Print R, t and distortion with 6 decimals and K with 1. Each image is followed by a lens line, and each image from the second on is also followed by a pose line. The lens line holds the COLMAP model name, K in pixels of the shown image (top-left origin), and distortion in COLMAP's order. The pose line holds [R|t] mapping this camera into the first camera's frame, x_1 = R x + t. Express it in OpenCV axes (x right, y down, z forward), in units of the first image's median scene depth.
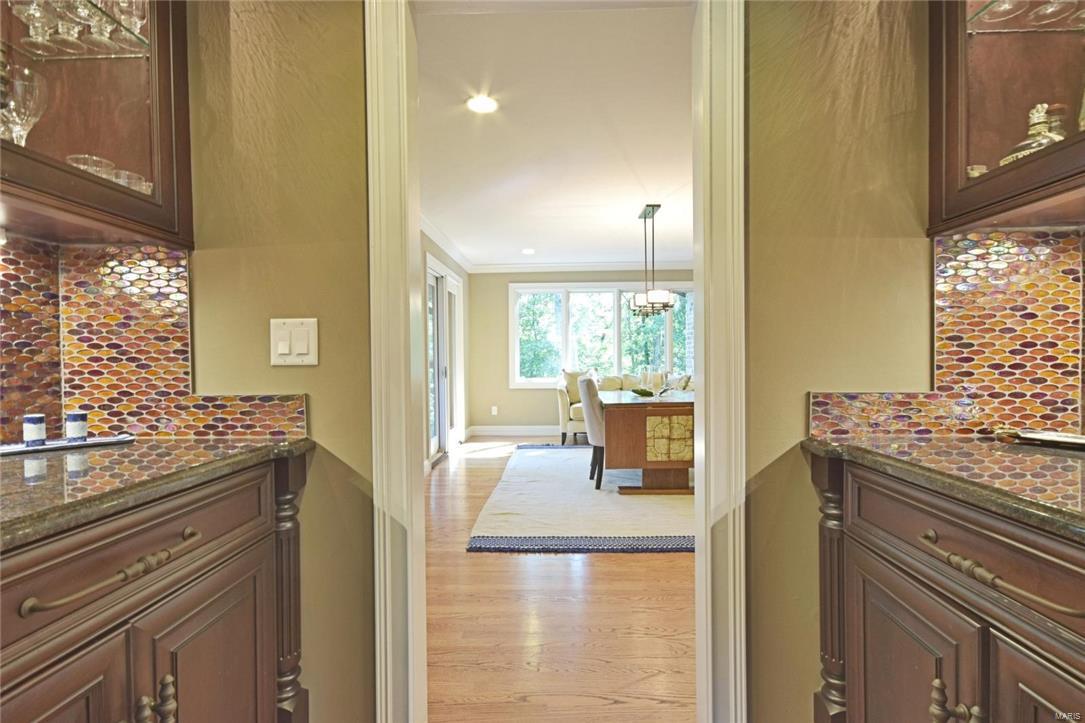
lens RADIAL K [[565.3, 0, 546.6], [0, 565.3, 366.2], [0, 0, 1]] dist [-0.000143, 0.000004]
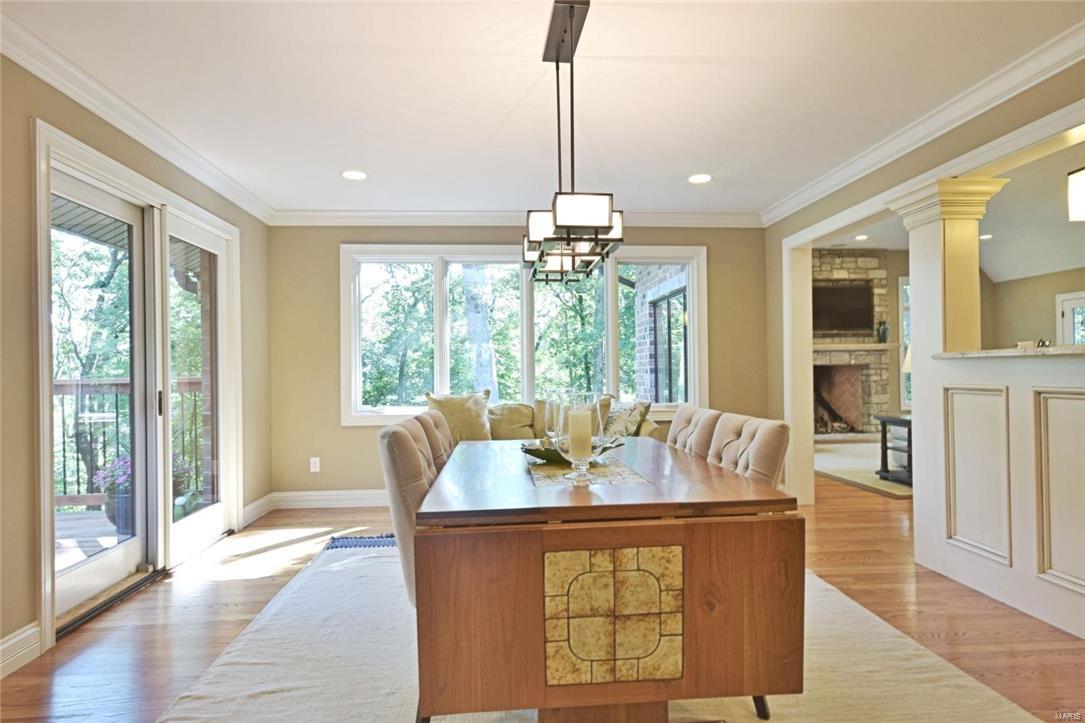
lens RADIAL K [[626.4, 0, 541.1], [0, 626.4, 363.7], [0, 0, 1]] dist [0.005936, 0.000984]
pose [[0.995142, -0.002229, 0.098421, 0.084923], [0.004982, 0.999603, -0.027735, -0.005928], [-0.098320, 0.028090, 0.994758, 0.387584]]
